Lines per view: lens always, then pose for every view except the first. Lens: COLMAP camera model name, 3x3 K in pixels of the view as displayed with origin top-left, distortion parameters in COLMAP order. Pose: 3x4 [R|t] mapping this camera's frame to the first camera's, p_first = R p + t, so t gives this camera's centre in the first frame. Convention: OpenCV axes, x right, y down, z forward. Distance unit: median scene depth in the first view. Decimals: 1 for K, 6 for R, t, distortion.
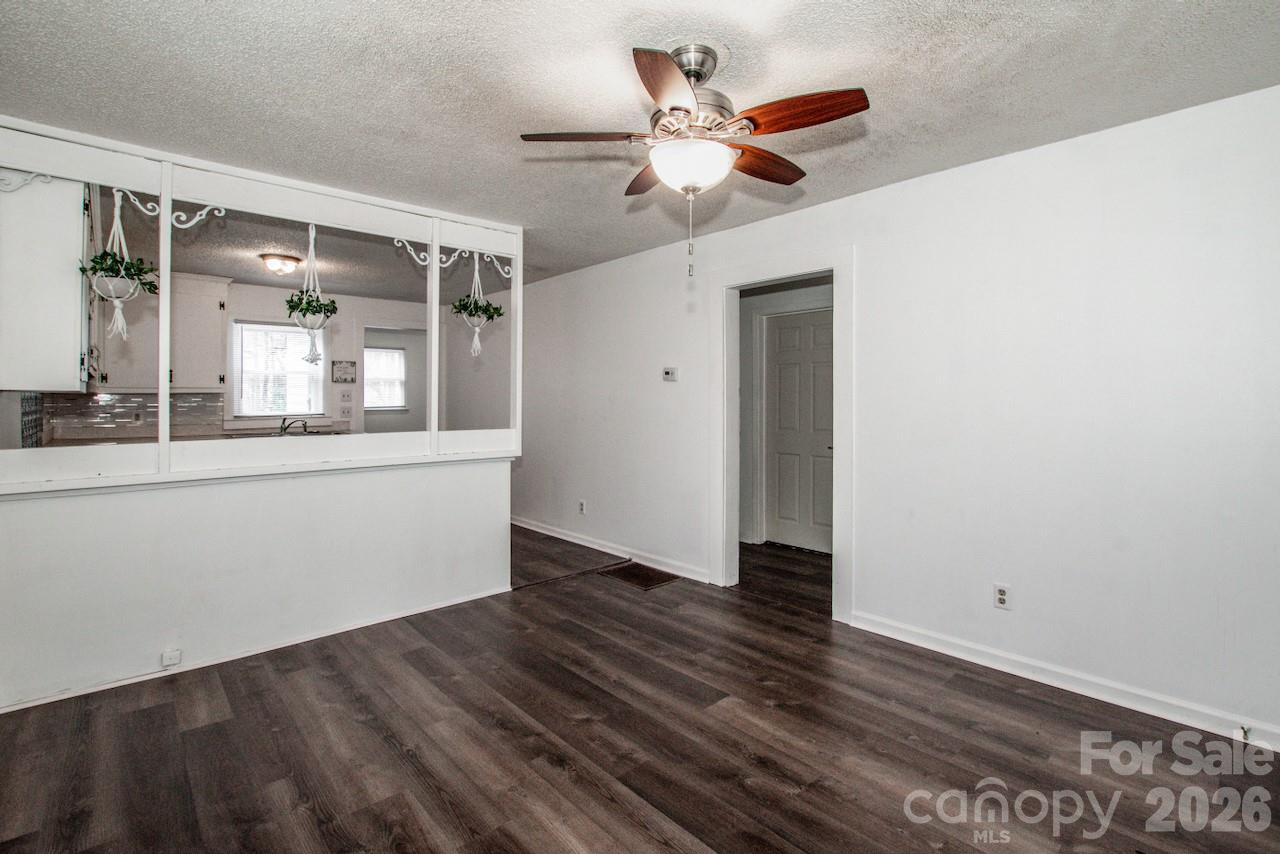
lens RADIAL K [[580.9, 0, 662.6], [0, 580.9, 407.5], [0, 0, 1]] dist [-0.029702, 0.001772]
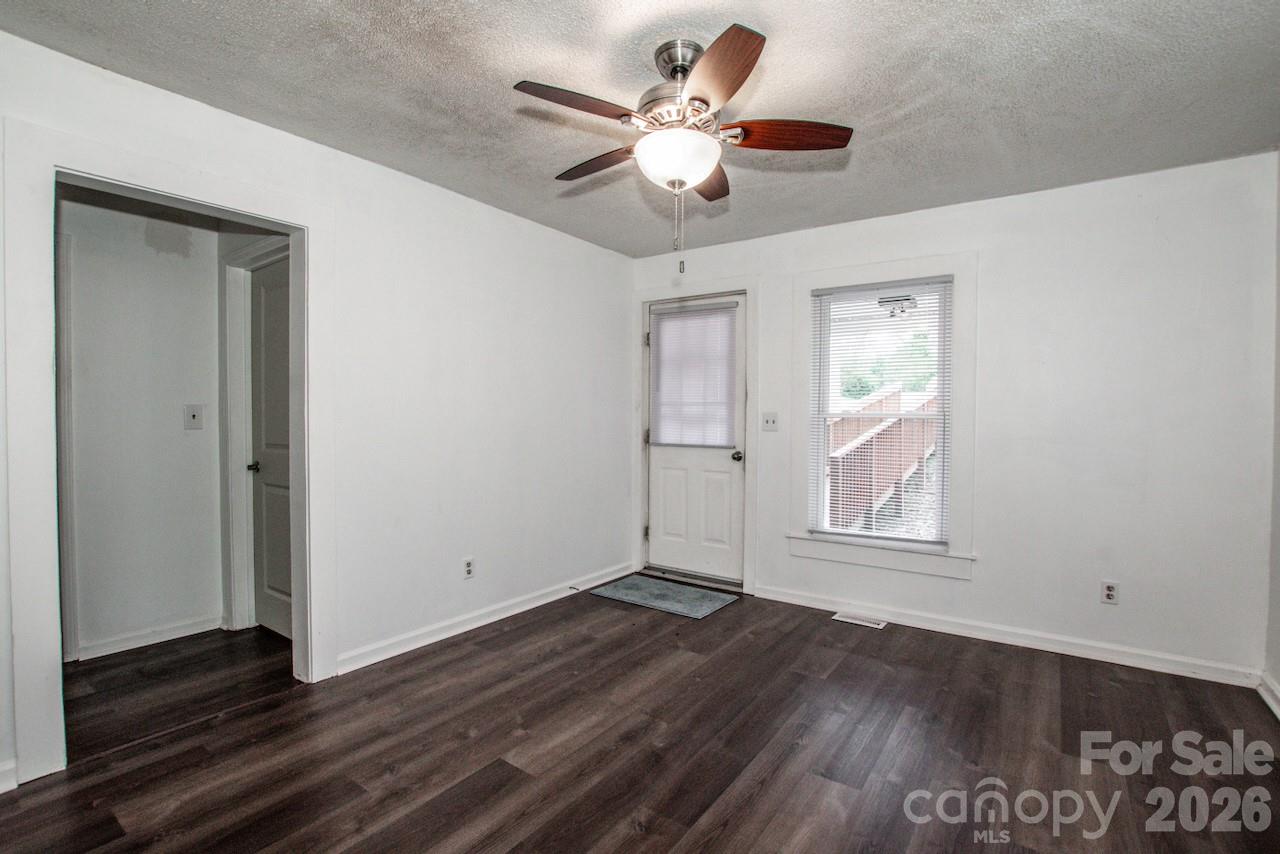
lens RADIAL K [[580.9, 0, 628.0], [0, 580.9, 425.9], [0, 0, 1]] dist [-0.029702, 0.001772]
pose [[-0.158404, -0.018805, 0.987195, -0.650824], [0.009787, 0.999740, 0.020615, 0.014042], [-0.987326, 0.012927, -0.158179, 0.873319]]
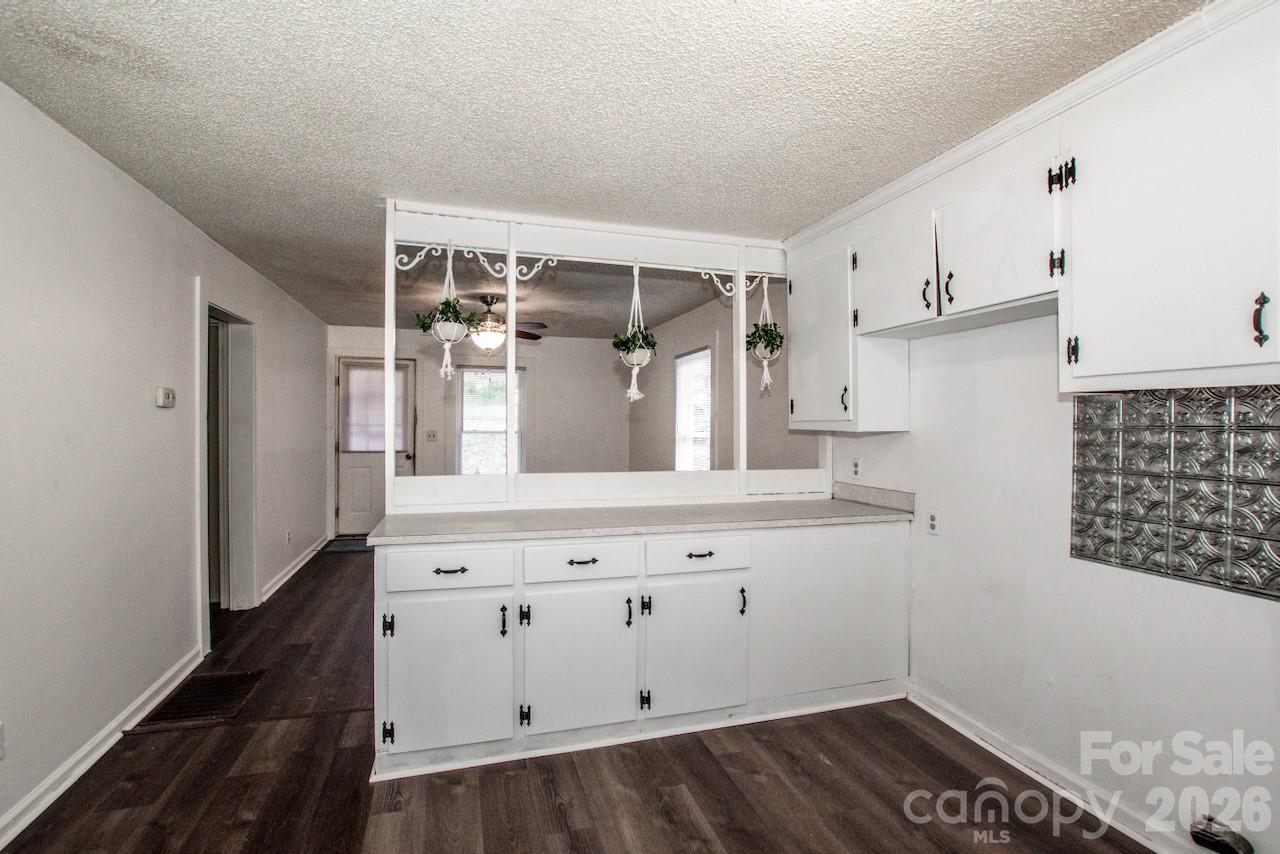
lens RADIAL K [[580.9, 0, 612.7], [0, 580.9, 410.0], [0, 0, 1]] dist [-0.029702, 0.001772]
pose [[-0.879044, 0.004030, 0.476724, -1.177598], [0.001539, 0.999983, -0.005616, -0.058414], [-0.476738, -0.004203, -0.879035, 2.103794]]
